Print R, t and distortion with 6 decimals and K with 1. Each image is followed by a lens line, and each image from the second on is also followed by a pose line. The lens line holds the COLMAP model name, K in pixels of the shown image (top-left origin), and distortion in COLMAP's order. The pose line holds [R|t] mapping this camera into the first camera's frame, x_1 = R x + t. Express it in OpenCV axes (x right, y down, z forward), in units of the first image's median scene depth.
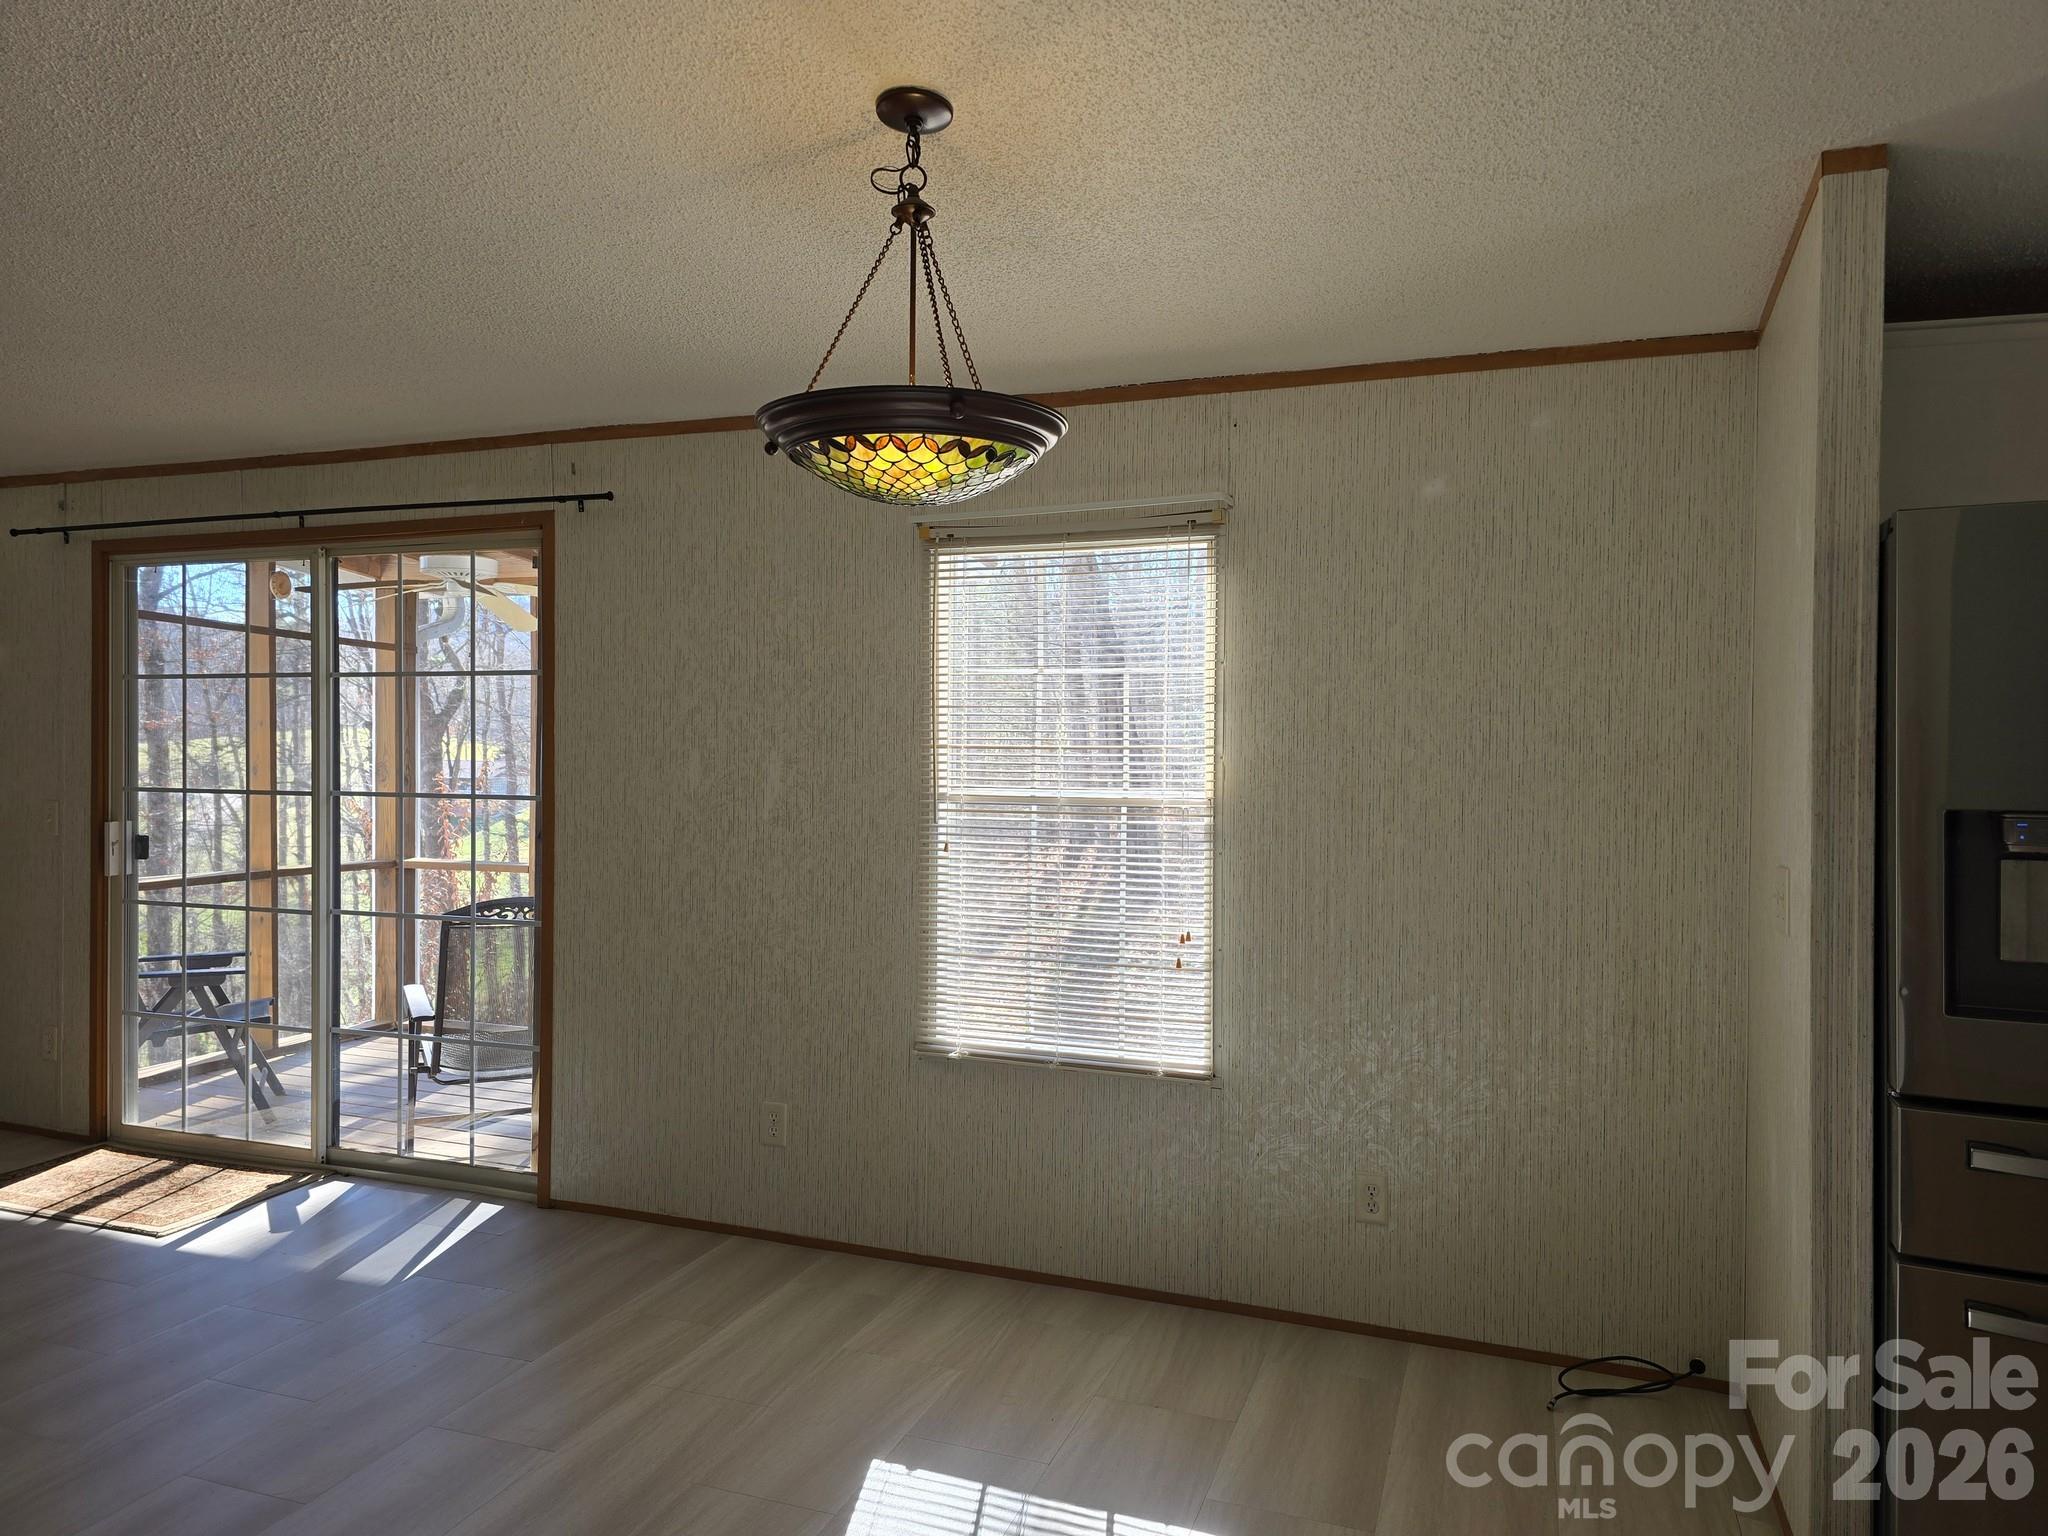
lens RADIAL K [[1383.7, 0, 1048.0], [0, 1383.7, 762.1], [0, 0, 1]] dist [0.071544, -0.054716]
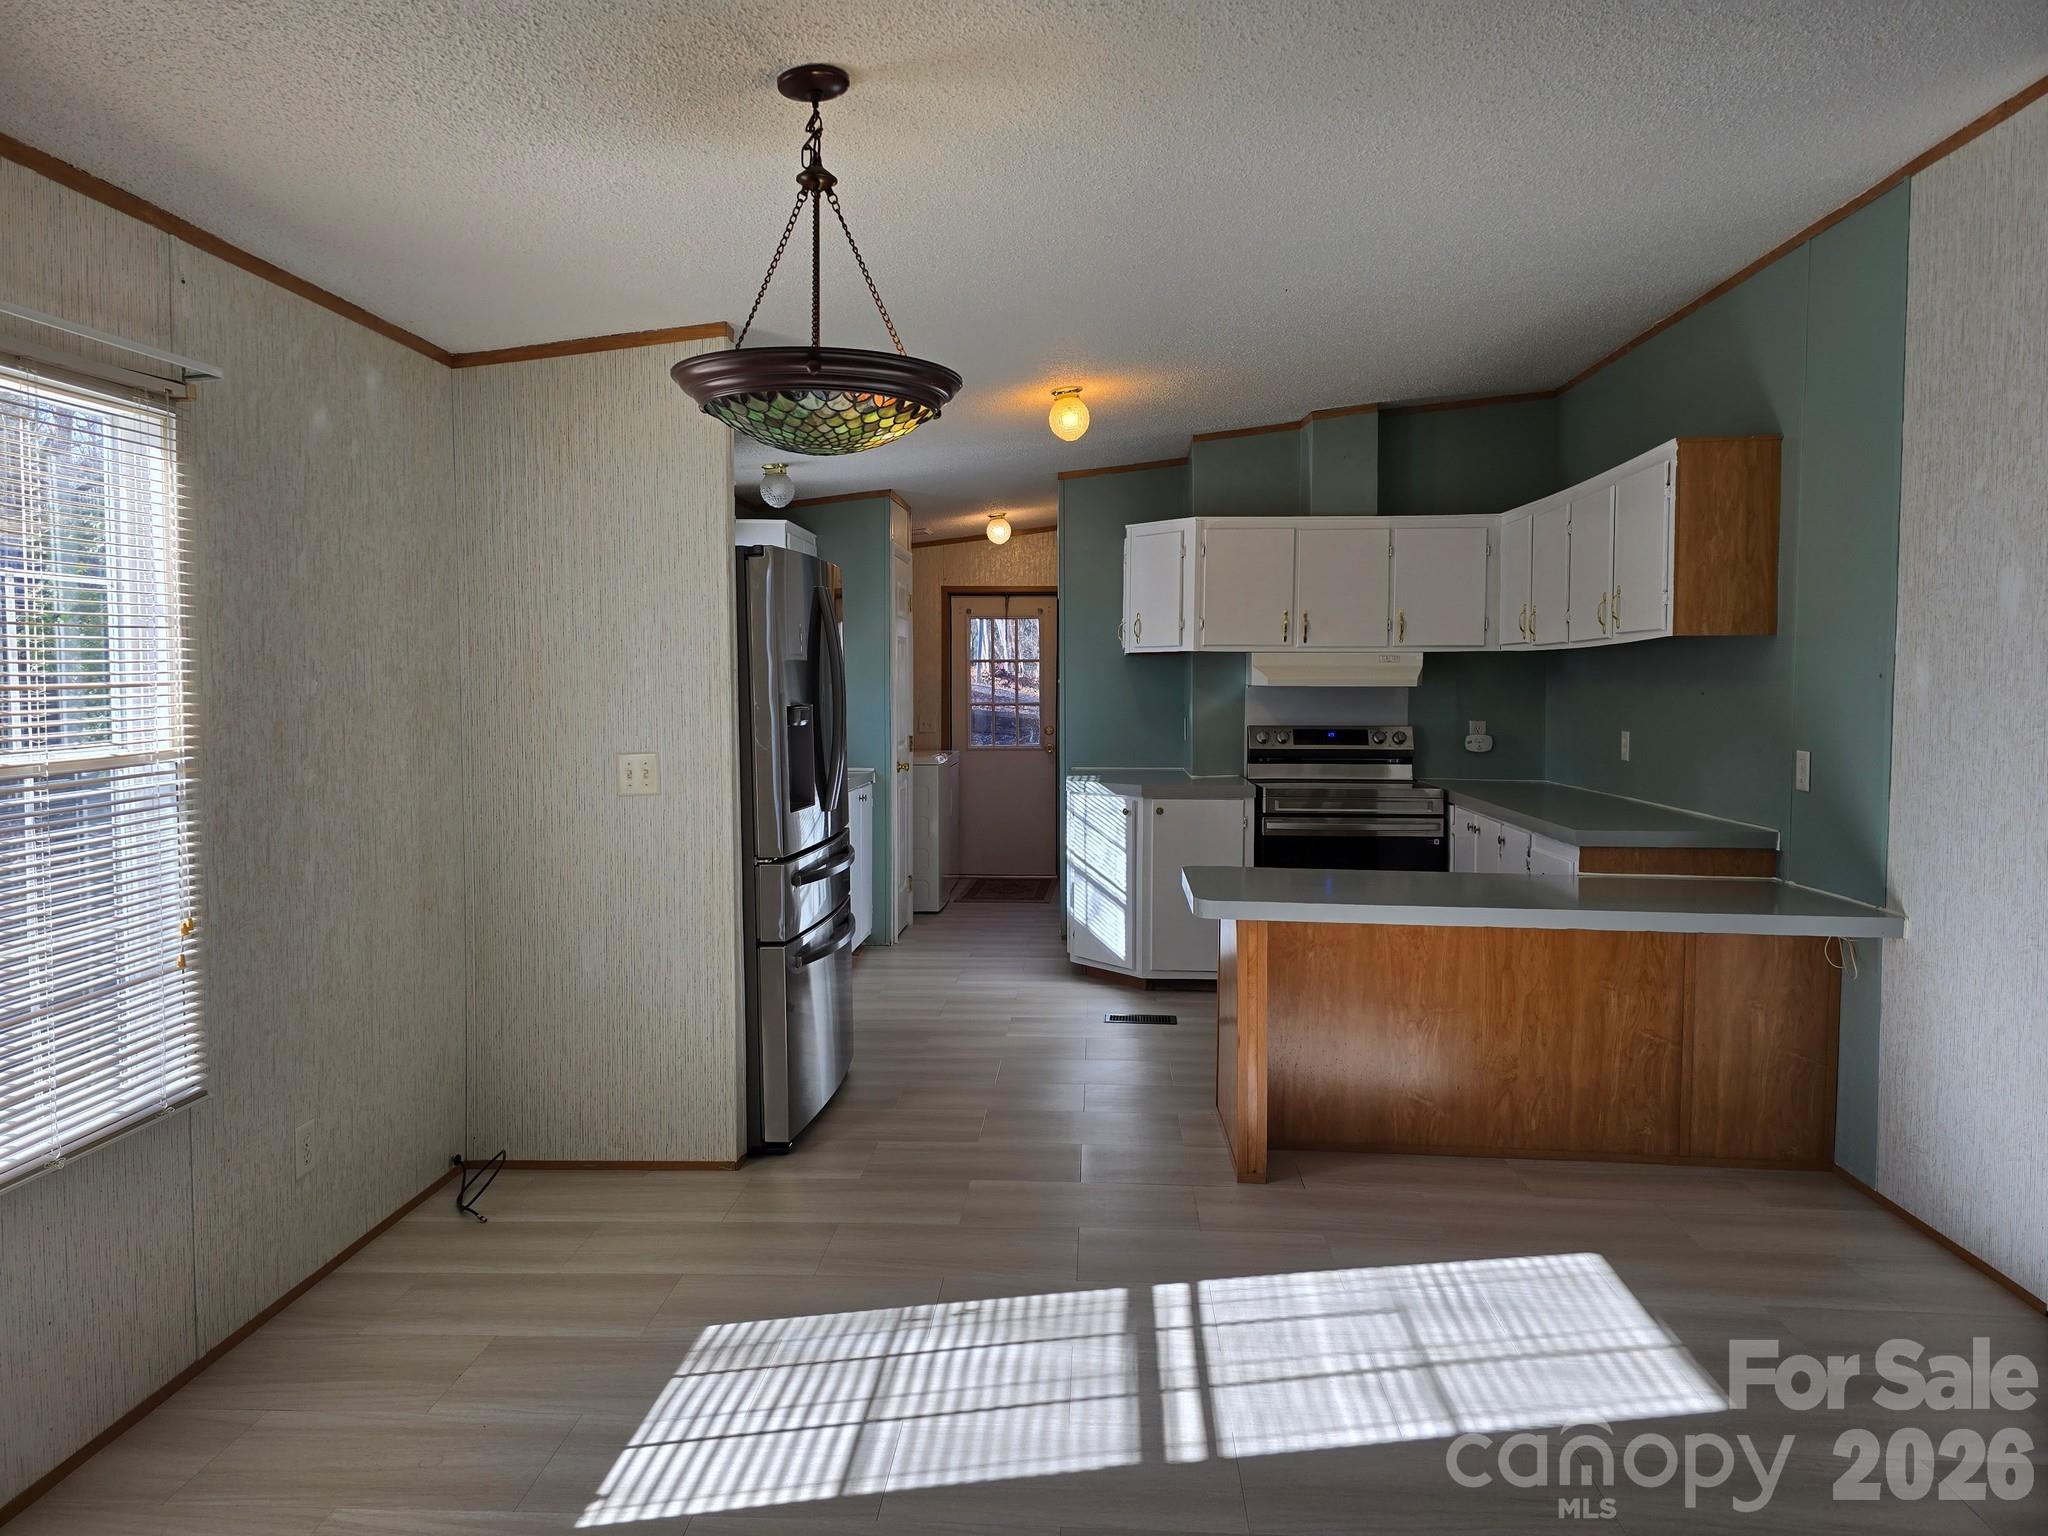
lens RADIAL K [[1377.6, 0, 1014.1], [0, 1377.6, 740.0], [0, 0, 1]] dist [0.070682, -0.080946]
pose [[-0.278670, -0.052923, 0.958928, -0.811527], [0.016530, 0.998068, 0.059887, -0.019118], [-0.960245, 0.032540, -0.277256, 0.796072]]
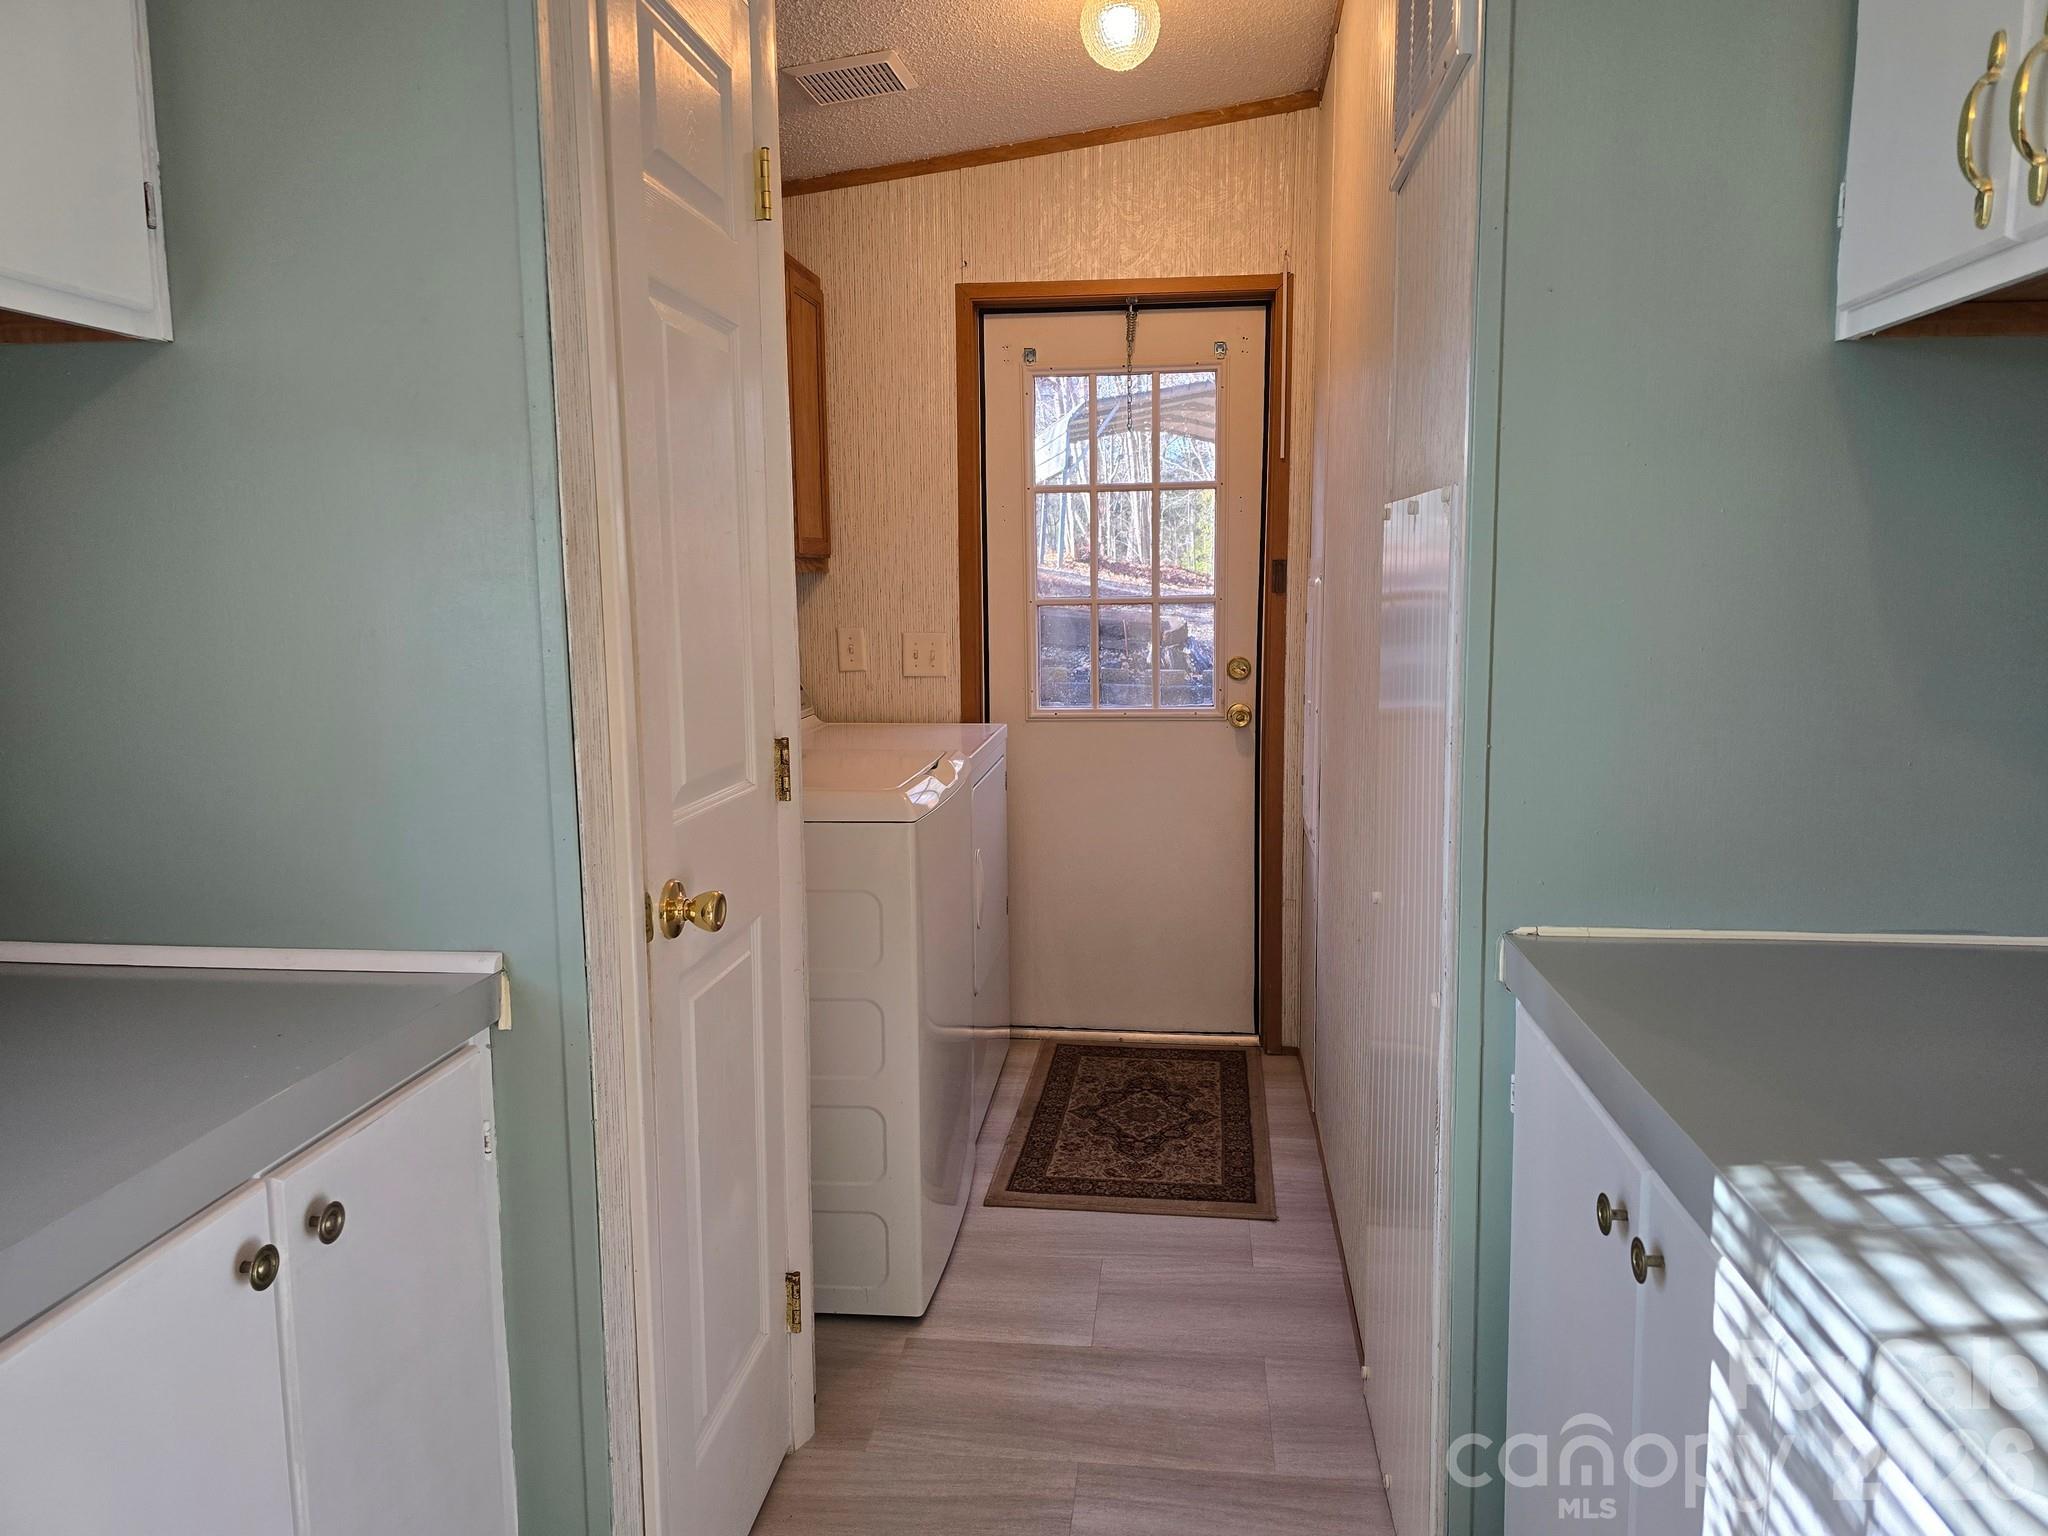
lens RADIAL K [[1369.0, 0, 1026.2], [0, 1369.0, 745.4], [0, 0, 1]] dist [0.064243, -0.051688]
pose [[-0.231075, -0.132279, 0.963902, 0.905462], [0.023151, 0.989686, 0.141368, 0.035529], [-0.972661, 0.054981, -0.225629, 0.341554]]
